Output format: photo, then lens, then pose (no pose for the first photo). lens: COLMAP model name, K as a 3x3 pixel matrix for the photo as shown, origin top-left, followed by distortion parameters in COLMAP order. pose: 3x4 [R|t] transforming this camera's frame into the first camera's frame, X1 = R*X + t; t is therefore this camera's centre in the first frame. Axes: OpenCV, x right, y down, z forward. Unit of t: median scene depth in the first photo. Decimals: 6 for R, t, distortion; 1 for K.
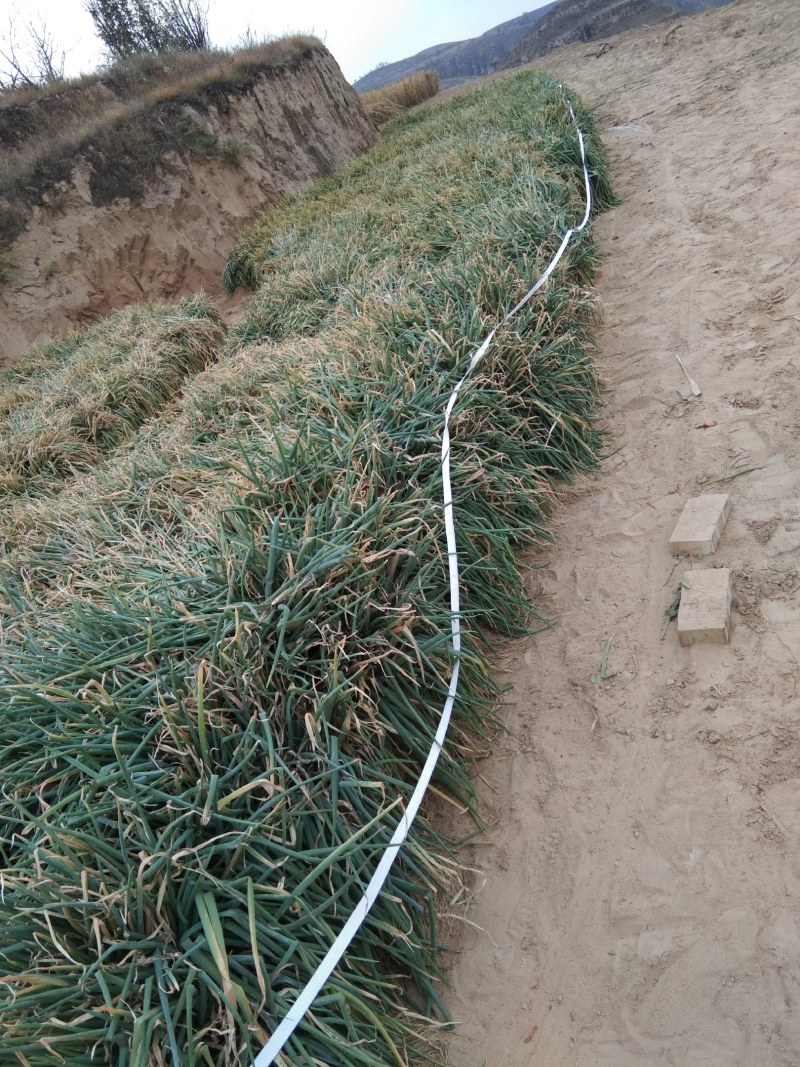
lens RADIAL K [[846.0, 0, 402.3], [0, 846.0, 534.7], [0, 0, 1]] dist [0.109213, -0.161207]
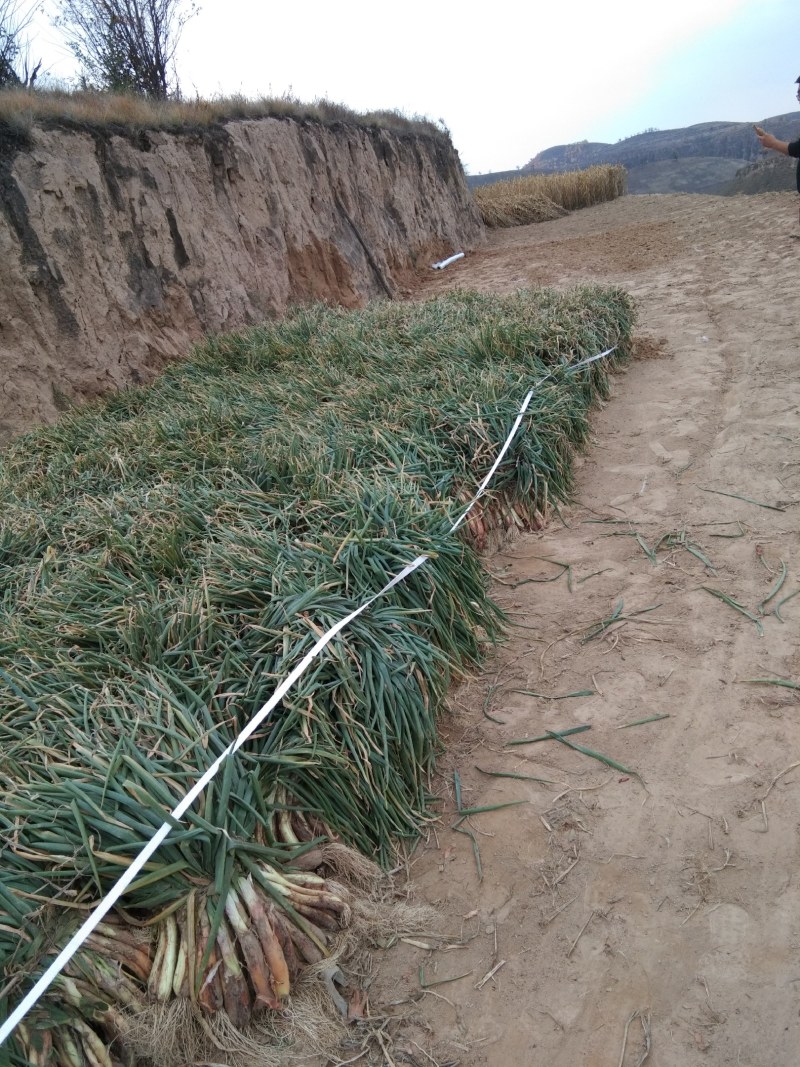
lens RADIAL K [[846.0, 0, 402.3], [0, 846.0, 534.7], [0, 0, 1]] dist [0.109213, -0.161207]
pose [[0.946120, 0.274886, -0.171158, 0.270226], [-0.281273, 0.959529, -0.013764, -0.656369], [0.160448, 0.061165, 0.985147, 0.990904]]
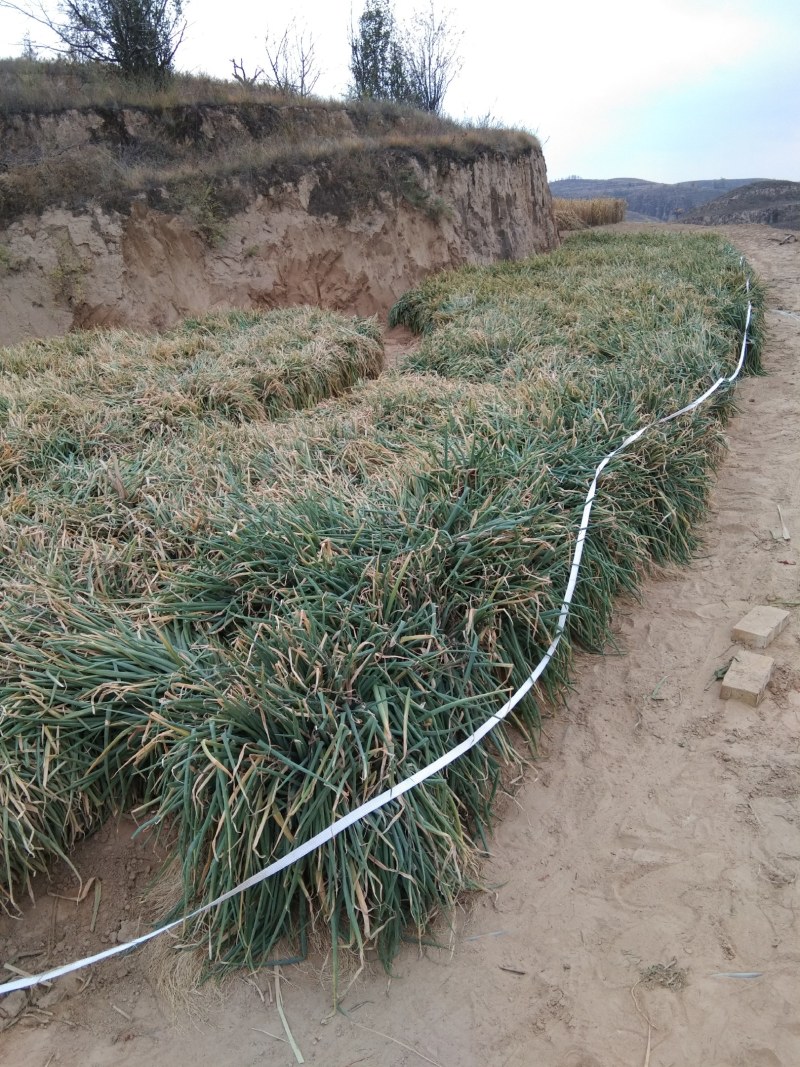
lens RADIAL K [[846.0, 0, 402.3], [0, 846.0, 534.7], [0, 0, 1]] dist [0.109213, -0.161207]
pose [[0.929632, 0.364017, -0.057242, -0.027769], [-0.367407, 0.927548, -0.068318, 0.035167], [0.028226, 0.084542, 0.996020, -0.066380]]
